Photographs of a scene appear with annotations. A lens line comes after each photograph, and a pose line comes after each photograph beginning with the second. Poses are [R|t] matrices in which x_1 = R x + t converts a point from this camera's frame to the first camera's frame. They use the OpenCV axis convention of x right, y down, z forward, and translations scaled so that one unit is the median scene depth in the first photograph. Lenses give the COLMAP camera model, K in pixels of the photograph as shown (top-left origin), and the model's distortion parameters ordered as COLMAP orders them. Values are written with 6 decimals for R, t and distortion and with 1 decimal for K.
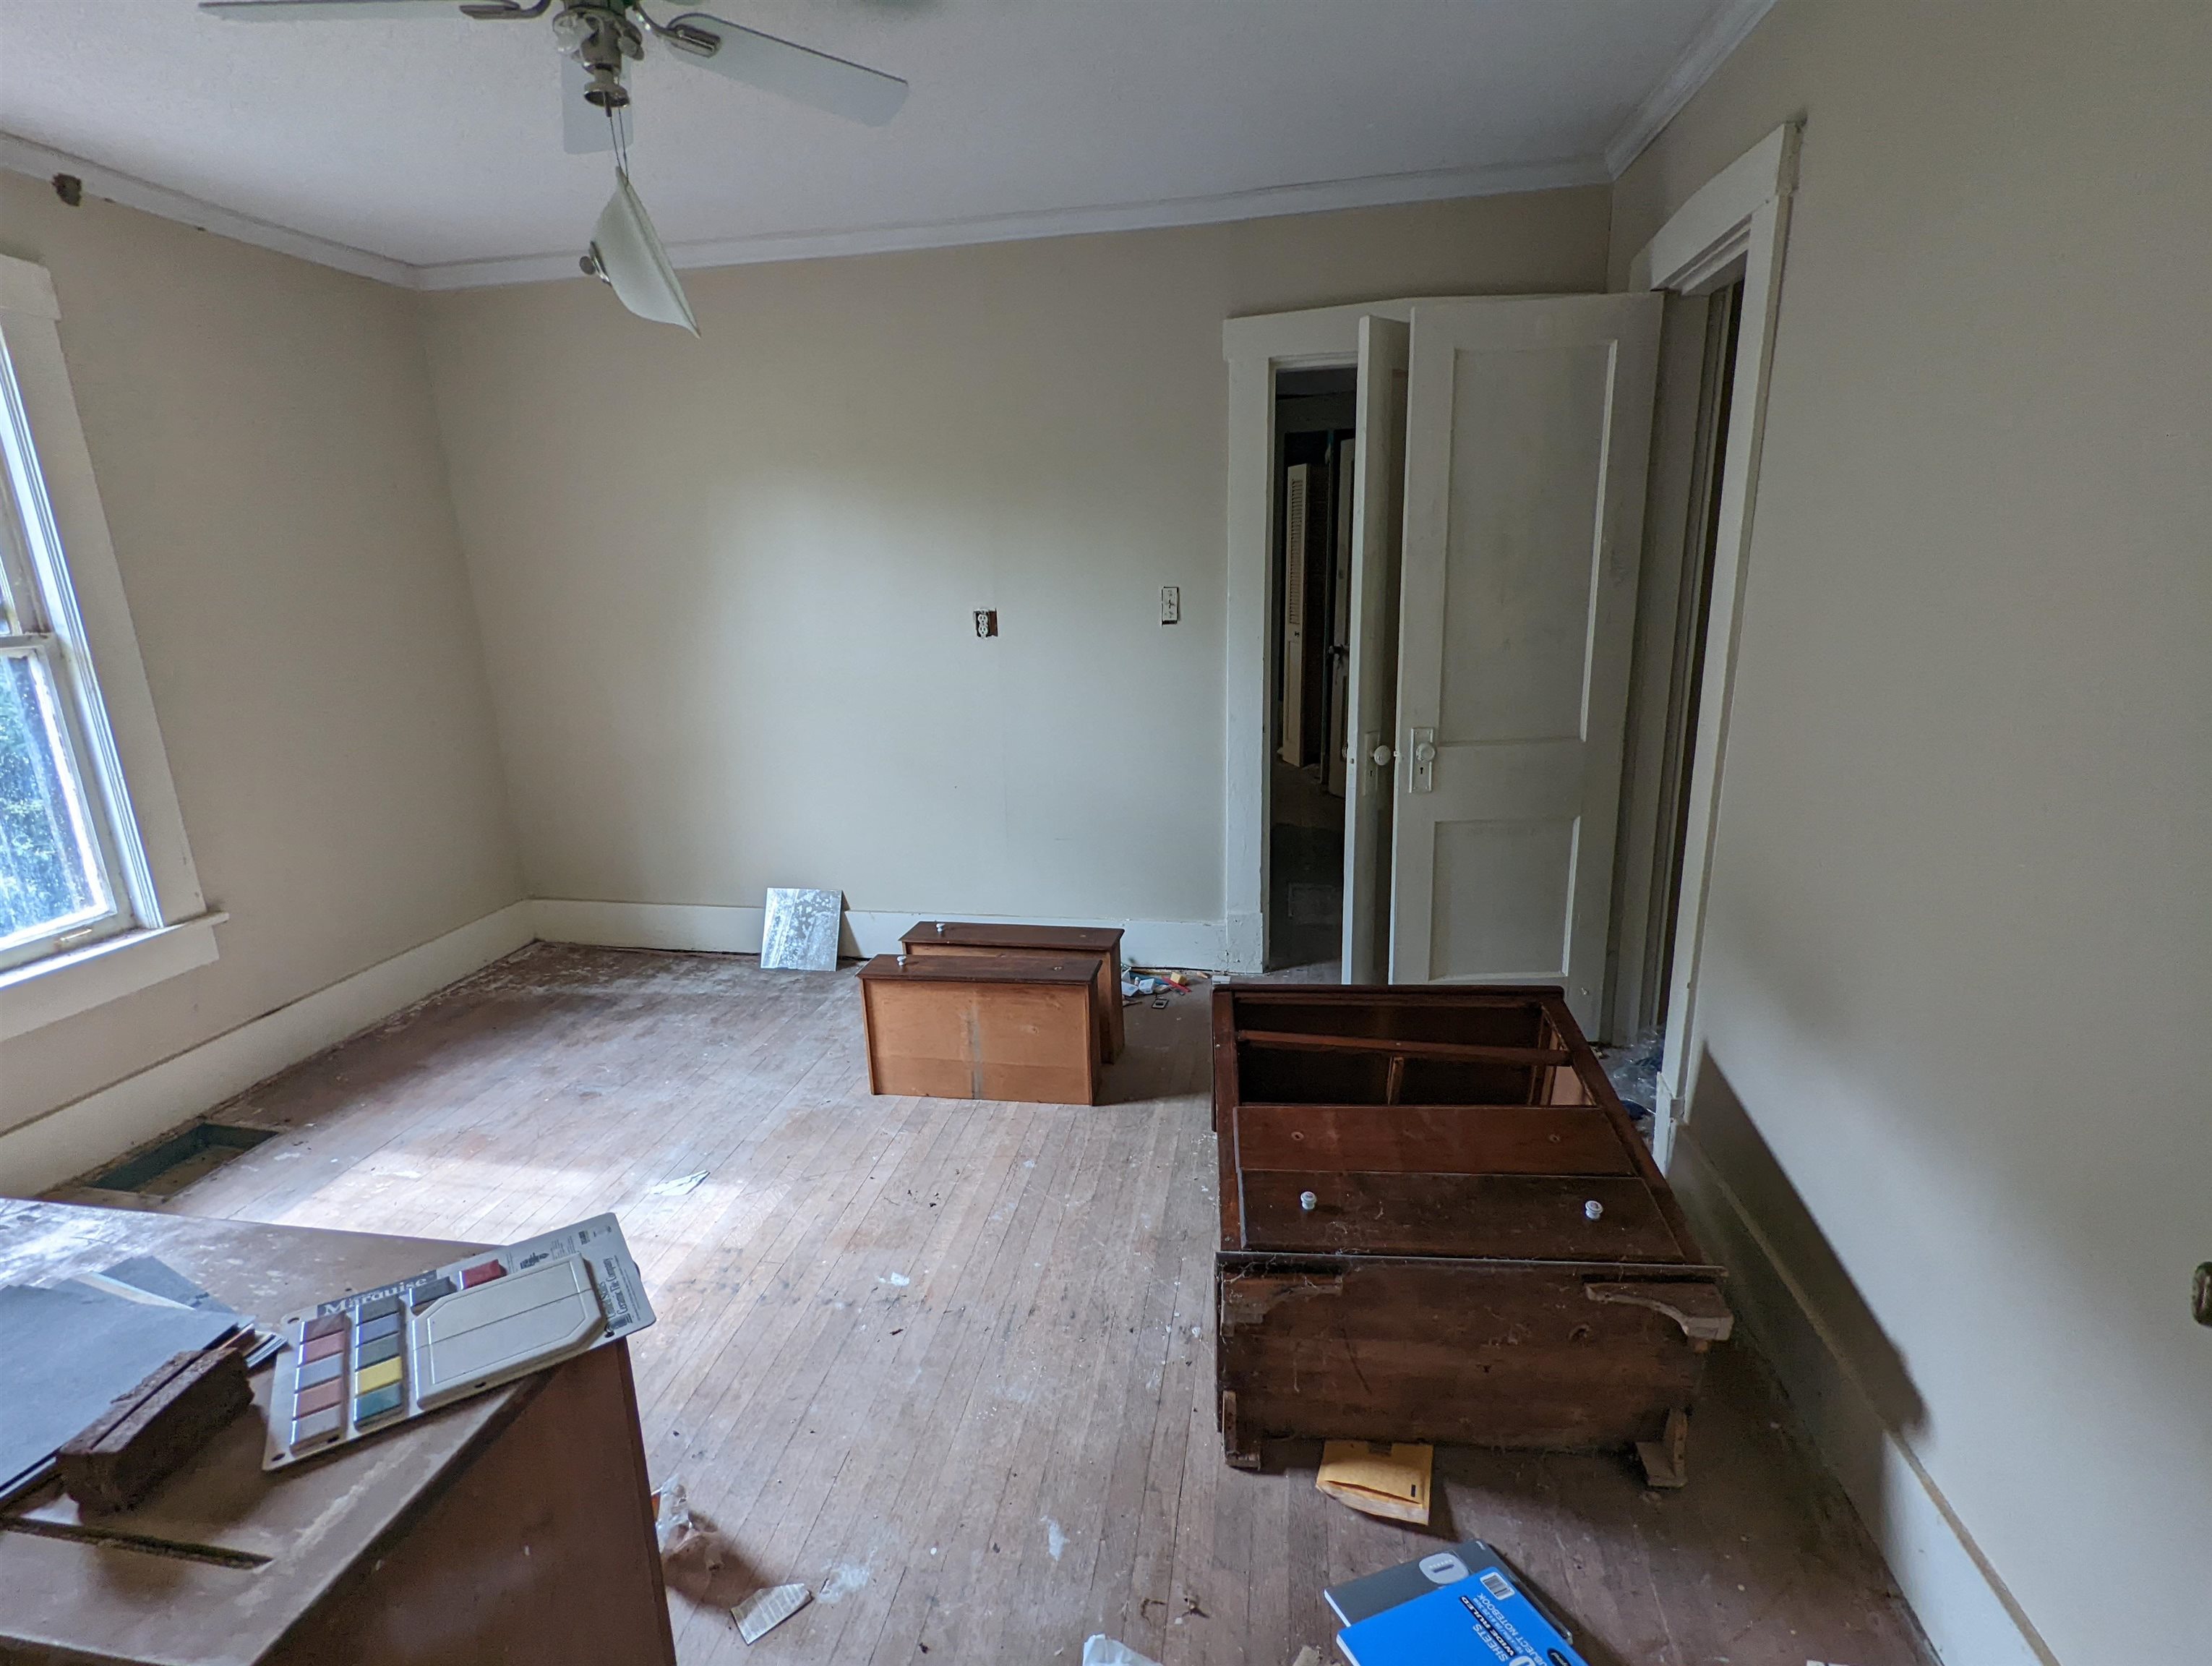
lens RADIAL K [[1048.4, 0, 1103.3], [0, 1048.4, 827.3], [0, 0, 1]] dist [0.002304, -0.001955]
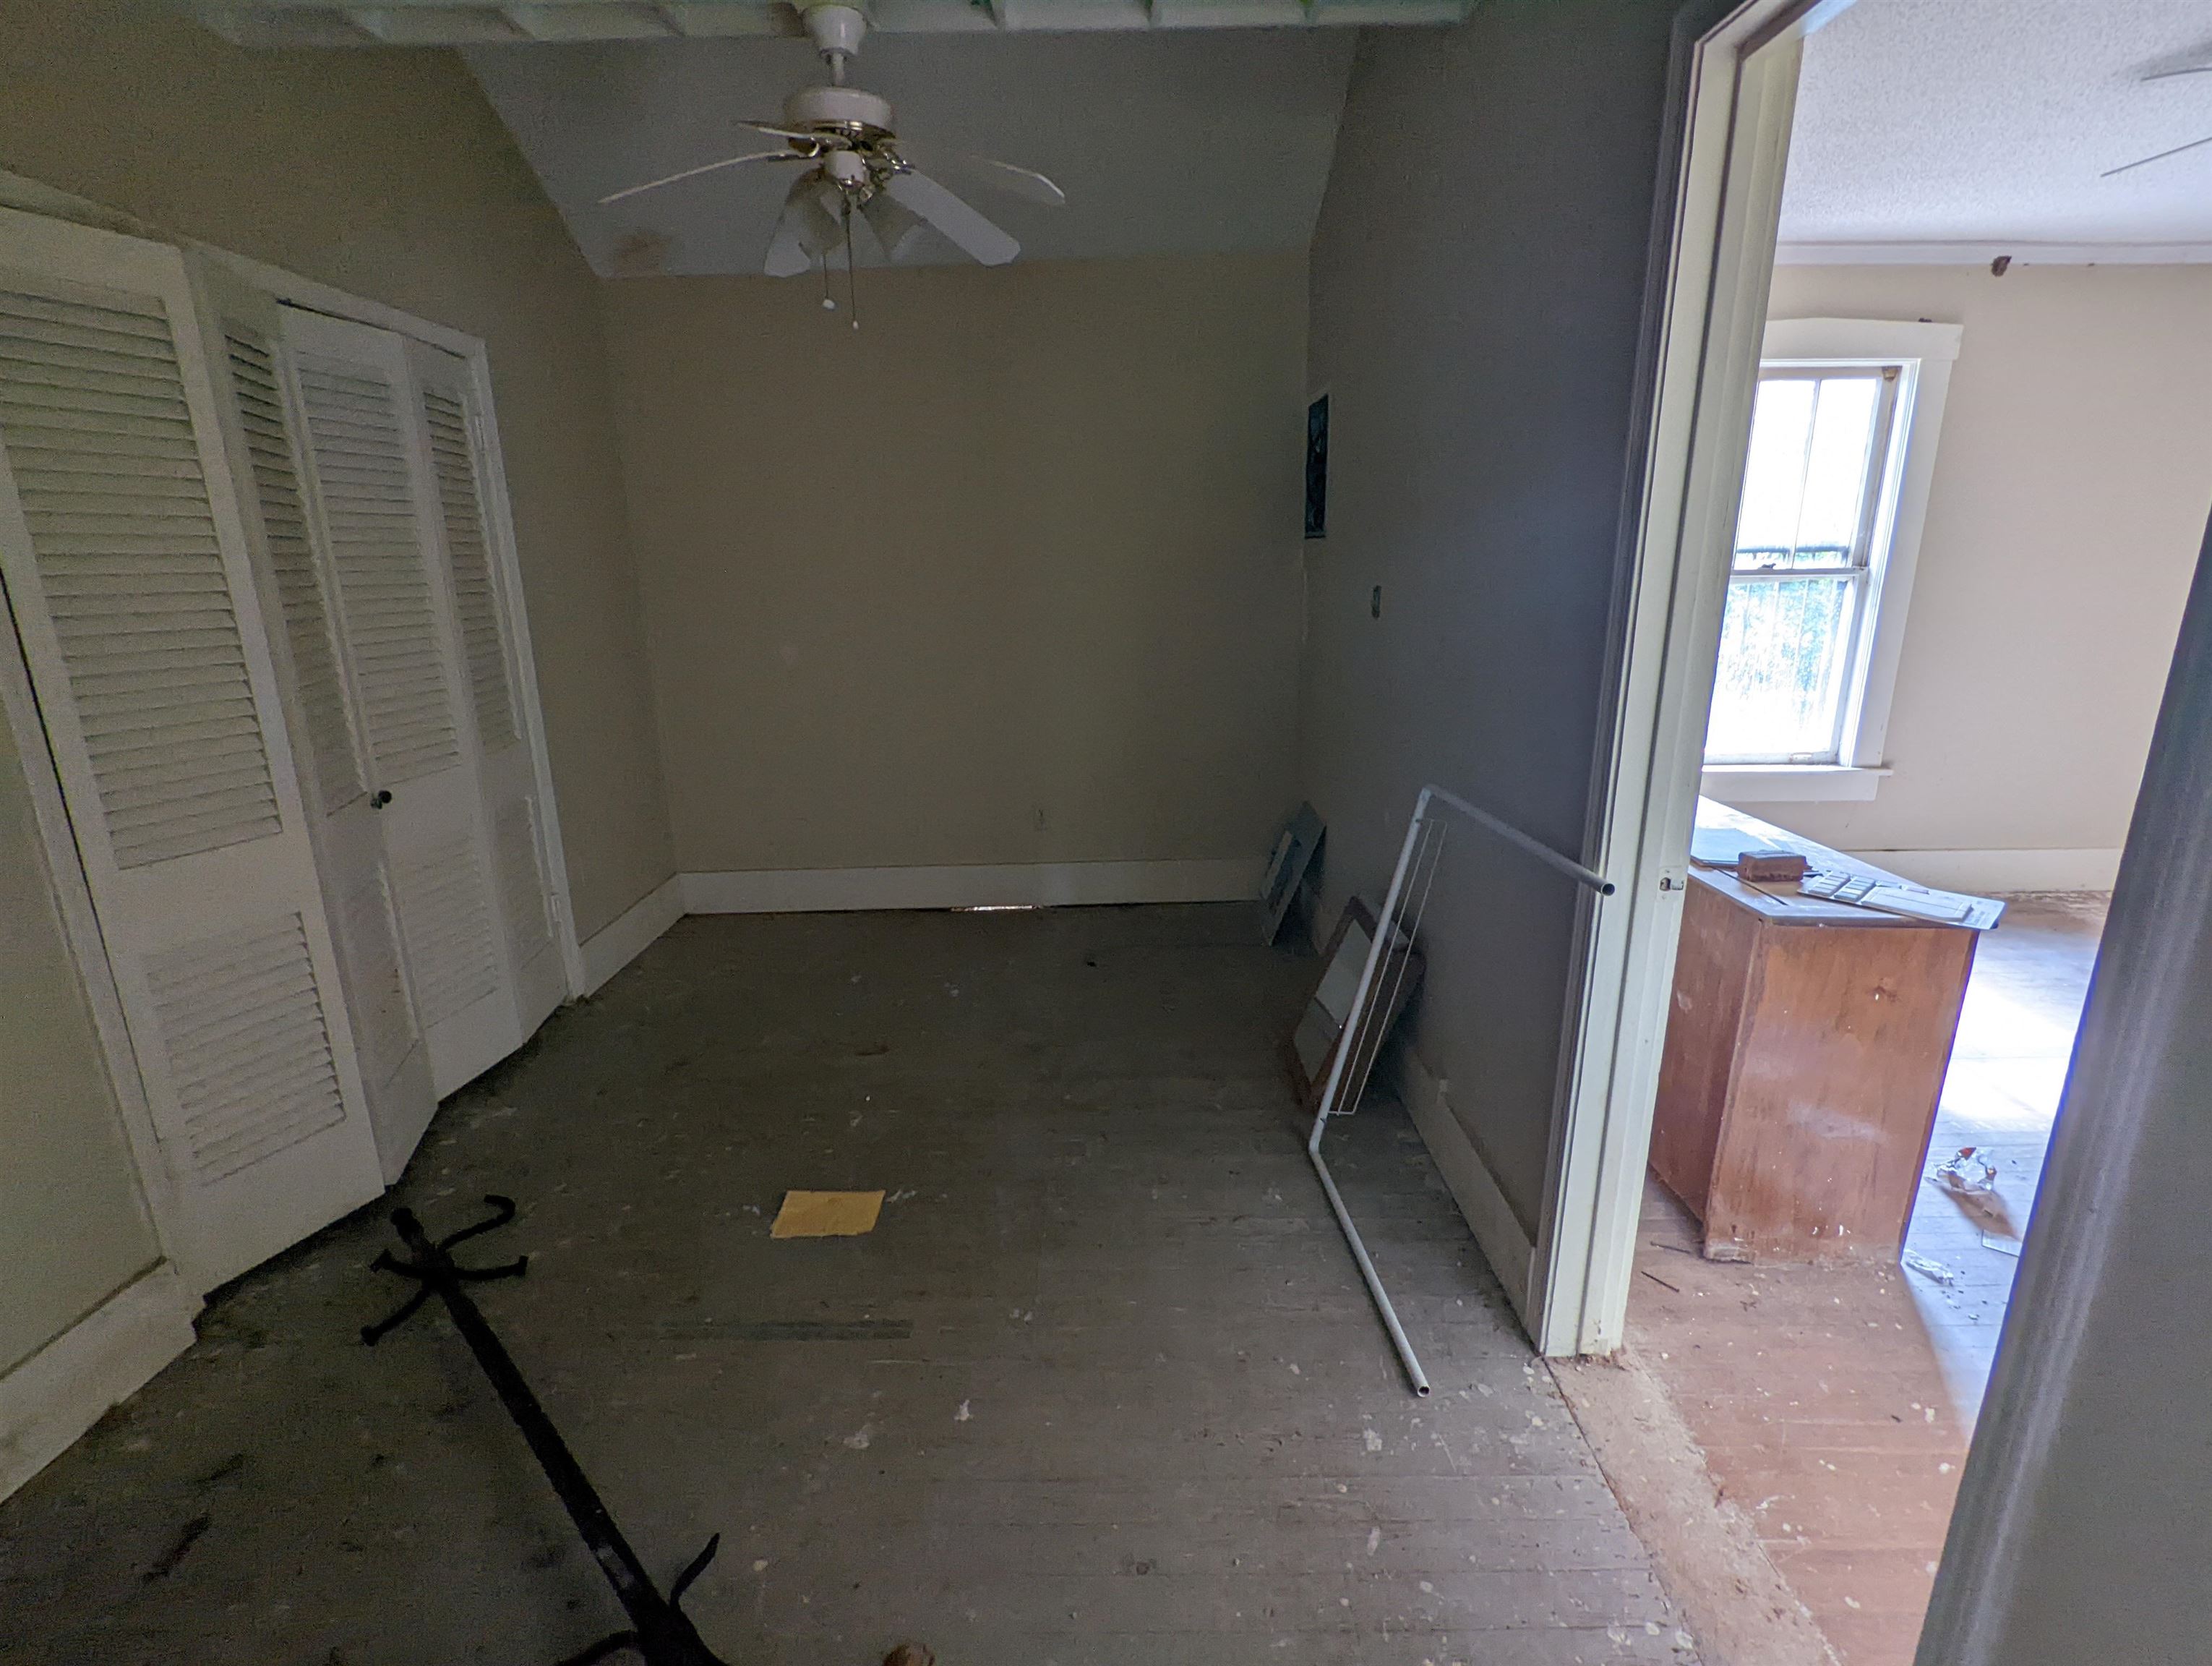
lens RADIAL K [[1048.4, 0, 1105.0], [0, 1048.4, 827.7], [0, 0, 1]] dist [0.002304, -0.001955]
pose [[0.171238, 0.278257, -0.945119, 0.395981], [-0.242370, 0.941706, 0.233339, 0.092483], [0.954952, 0.189112, 0.228697, -0.377029]]
